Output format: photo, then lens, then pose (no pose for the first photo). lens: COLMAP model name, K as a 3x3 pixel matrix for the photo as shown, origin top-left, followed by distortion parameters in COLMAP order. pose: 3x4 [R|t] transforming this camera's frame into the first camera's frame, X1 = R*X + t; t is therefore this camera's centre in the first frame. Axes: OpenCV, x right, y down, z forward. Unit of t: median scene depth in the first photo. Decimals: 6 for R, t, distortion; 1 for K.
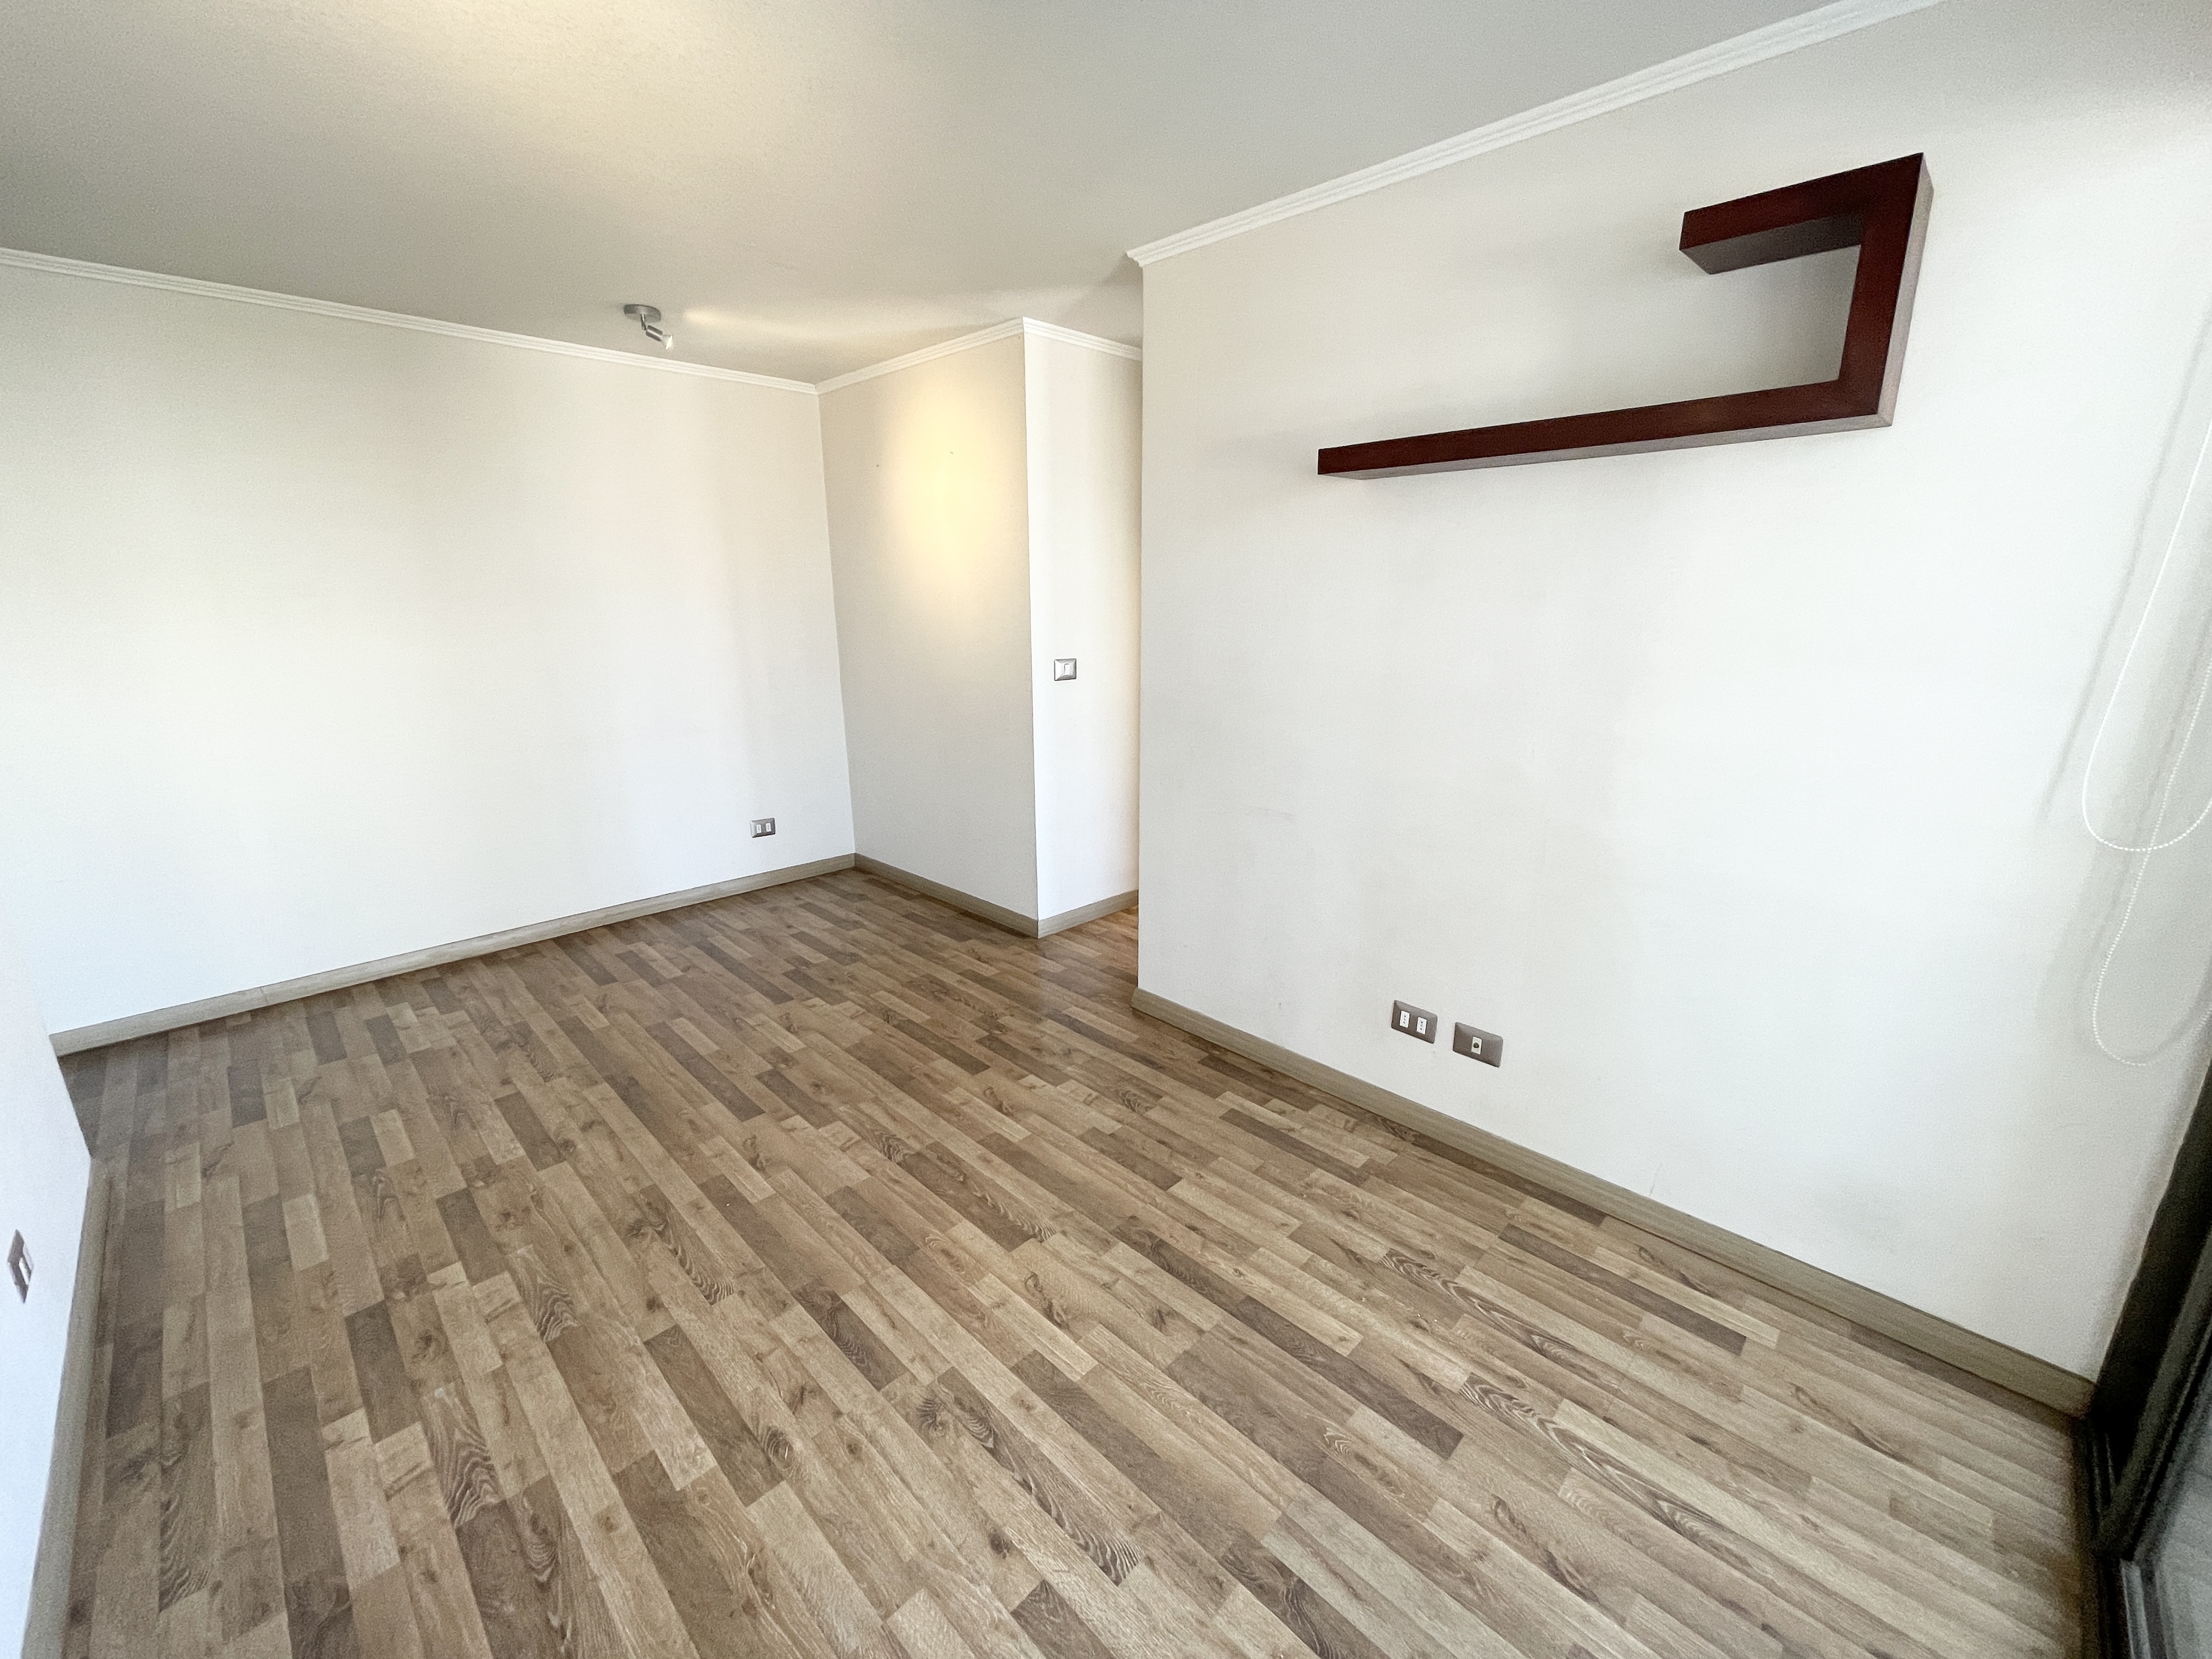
lens RADIAL K [[890.4, 0, 1103.3], [0, 890.4, 846.2], [0, 0, 1]] dist [-0.003190, 0.001269]
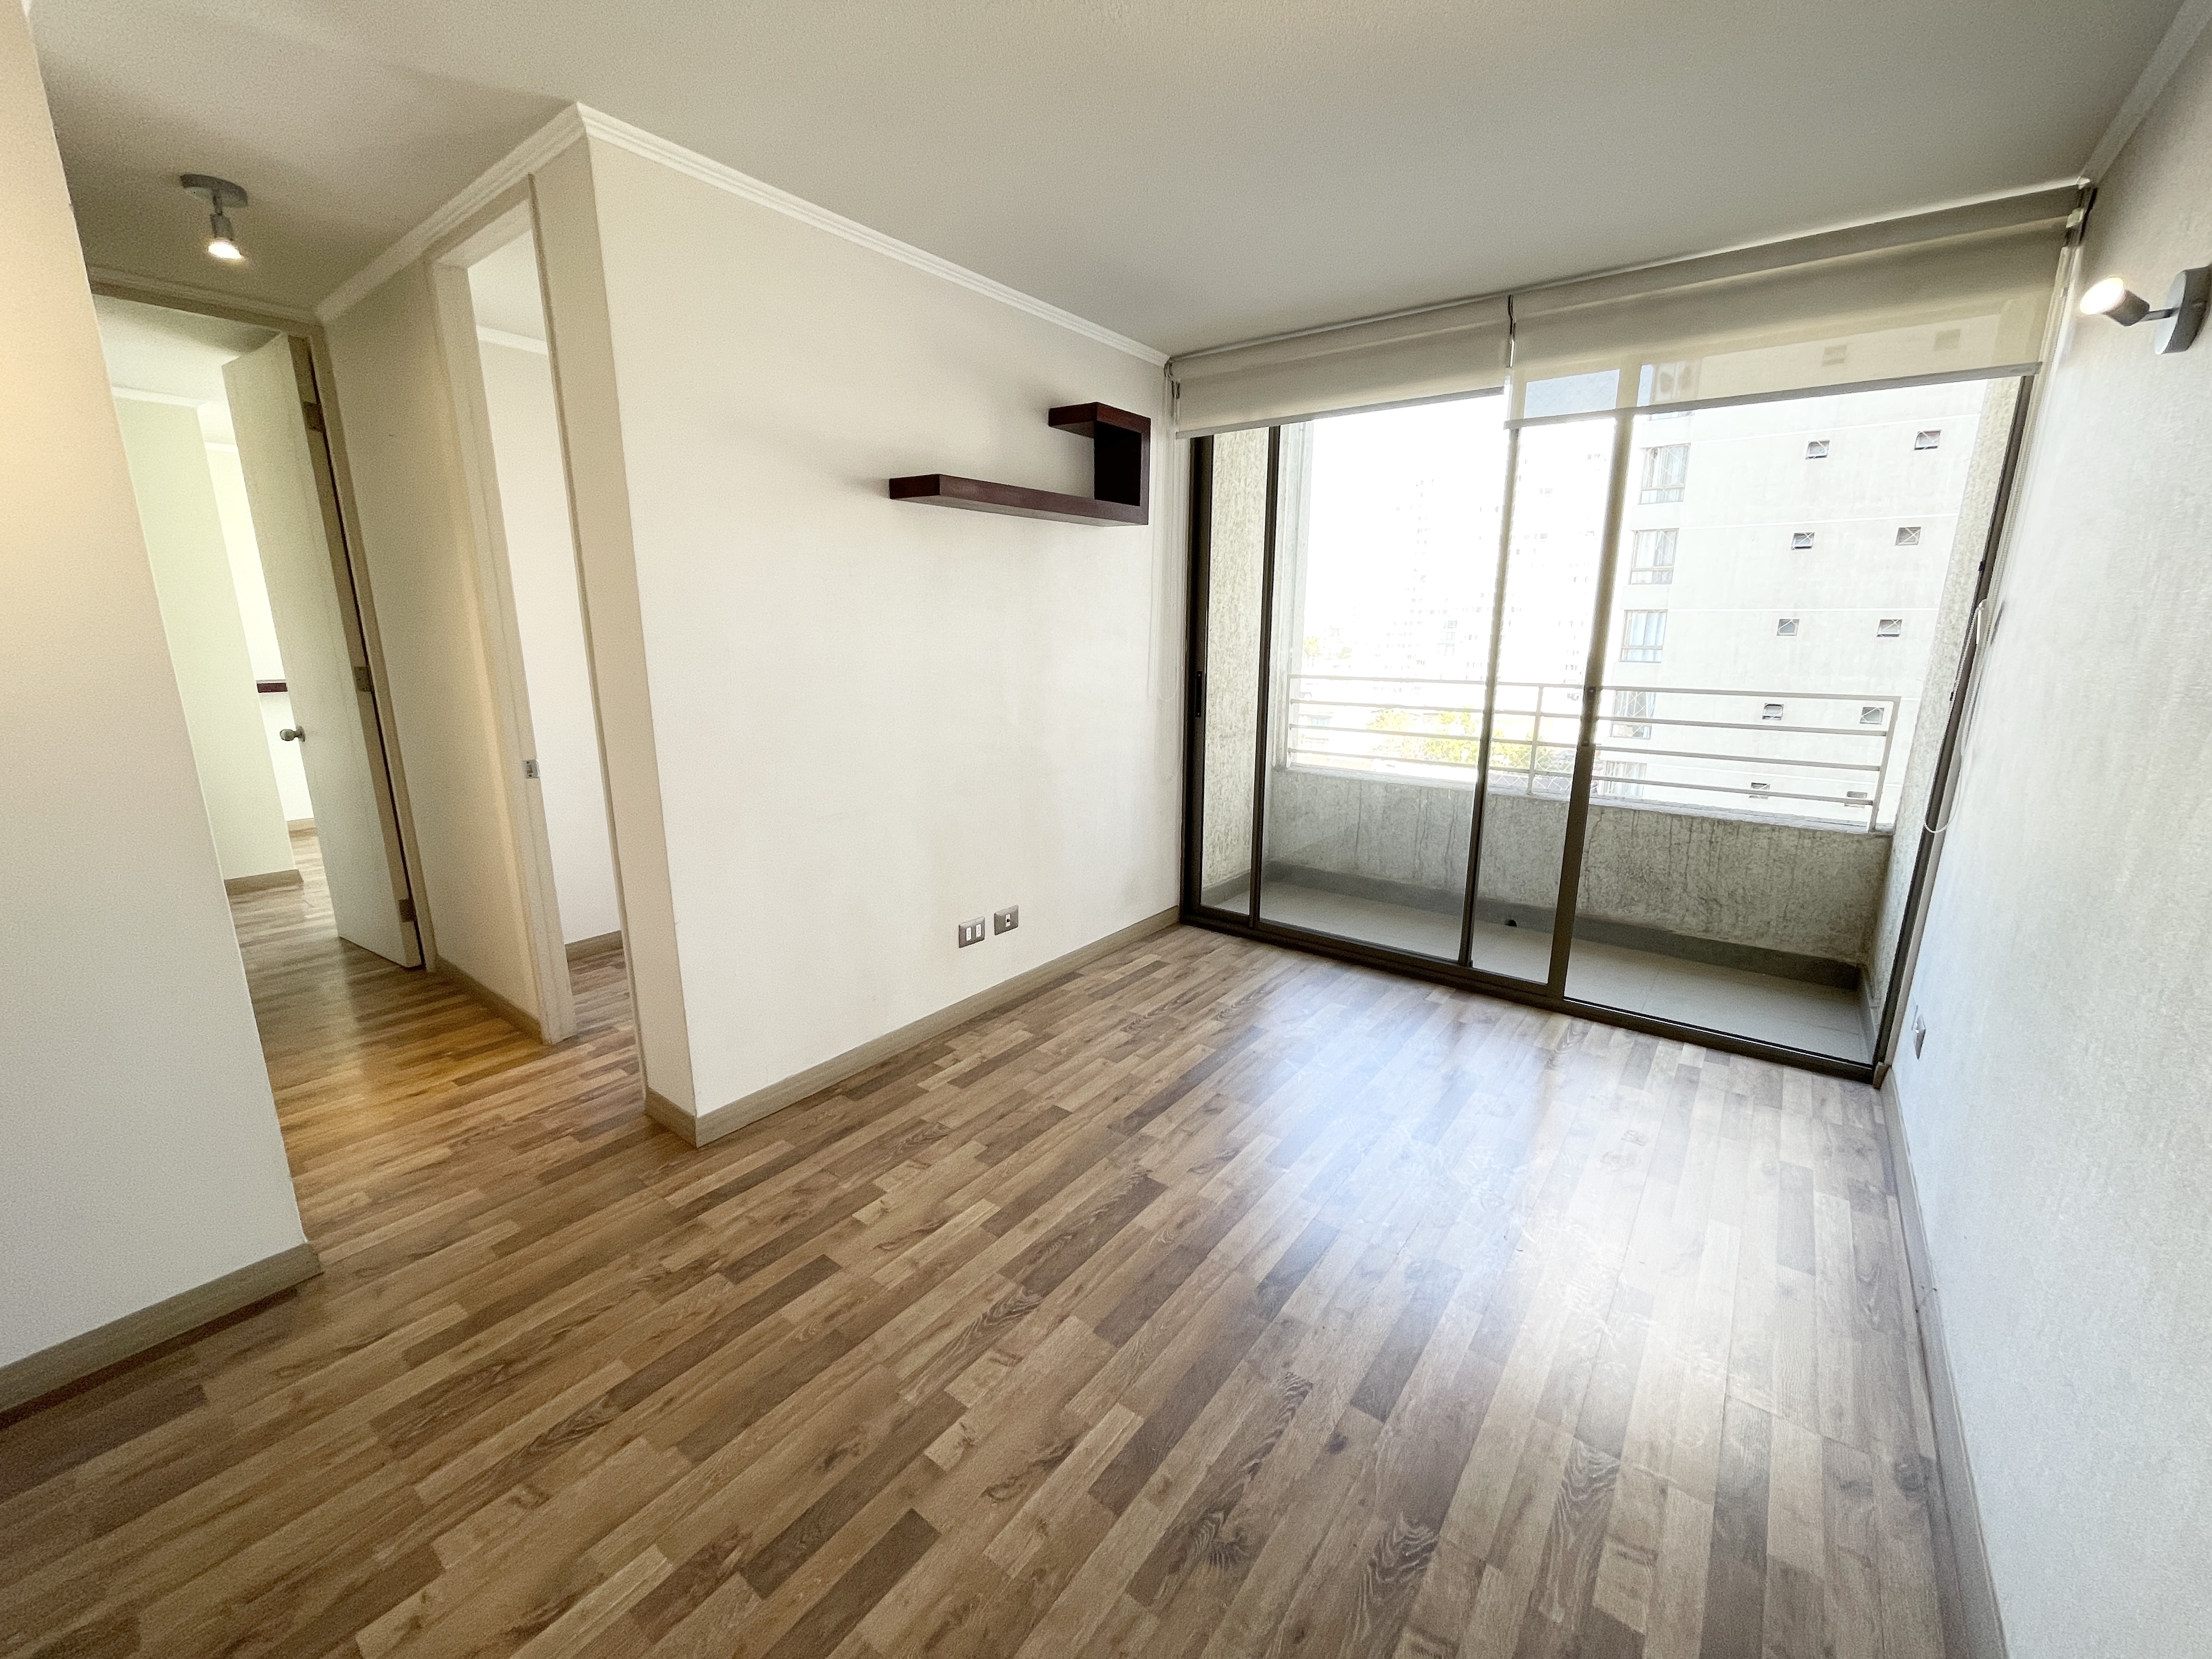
lens RADIAL K [[890.4, 0, 1113.5], [0, 890.4, 836.1], [0, 0, 1]] dist [-0.003190, 0.001269]
pose [[-0.139174, -0.227254, 0.963839, -0.912861], [0.271635, 0.927217, 0.257842, -0.214650], [-0.952284, 0.297698, -0.067314, 0.870408]]
